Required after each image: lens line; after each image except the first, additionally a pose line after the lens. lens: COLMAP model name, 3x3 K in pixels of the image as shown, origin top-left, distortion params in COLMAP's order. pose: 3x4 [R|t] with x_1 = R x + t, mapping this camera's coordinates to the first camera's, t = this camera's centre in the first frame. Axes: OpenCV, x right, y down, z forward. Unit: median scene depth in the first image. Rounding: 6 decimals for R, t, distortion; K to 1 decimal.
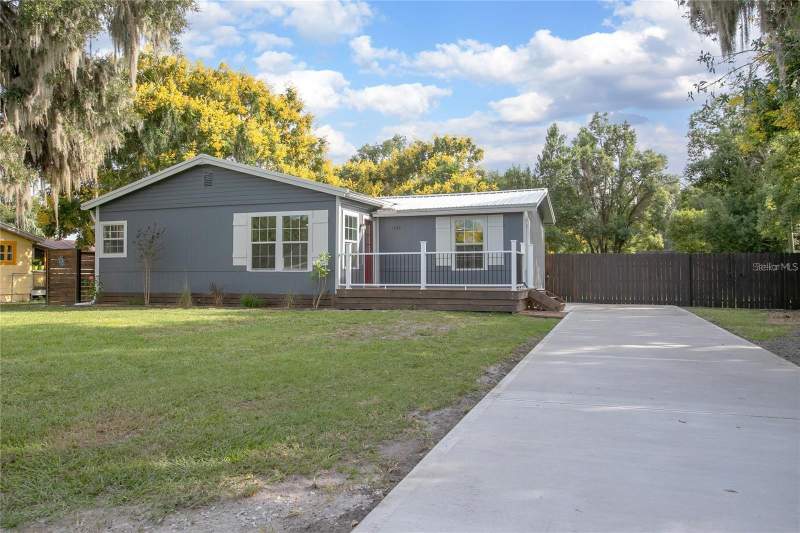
lens RADIAL K [[625.9, 0, 400.0], [0, 625.9, 266.5], [0, 0, 1]] dist [0.002012, 0.089749]
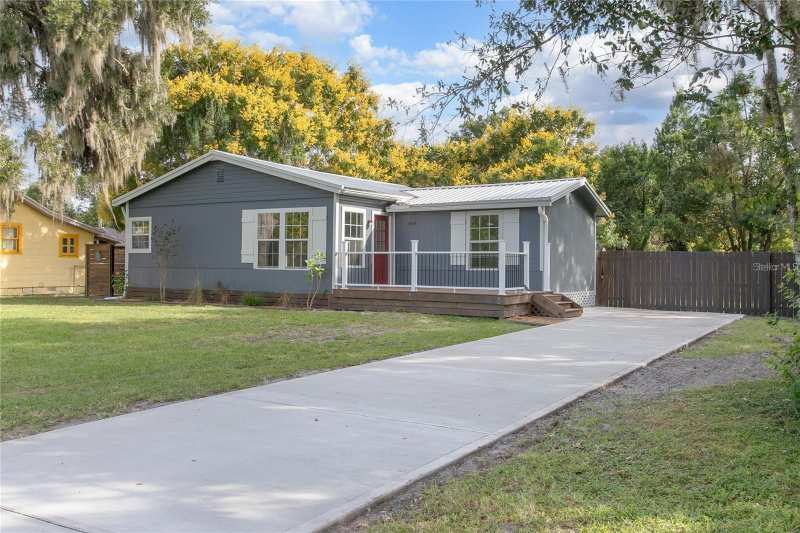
lens RADIAL K [[720.6, 0, 400.0], [0, 720.6, 266.5], [0, 0, 1]] dist [0.051063, 0.004505]
pose [[0.978711, 0.010264, -0.204988, 0.201462], [-0.006858, 0.999827, 0.017316, -0.016290], [0.205131, -0.015541, 0.978611, -0.060570]]
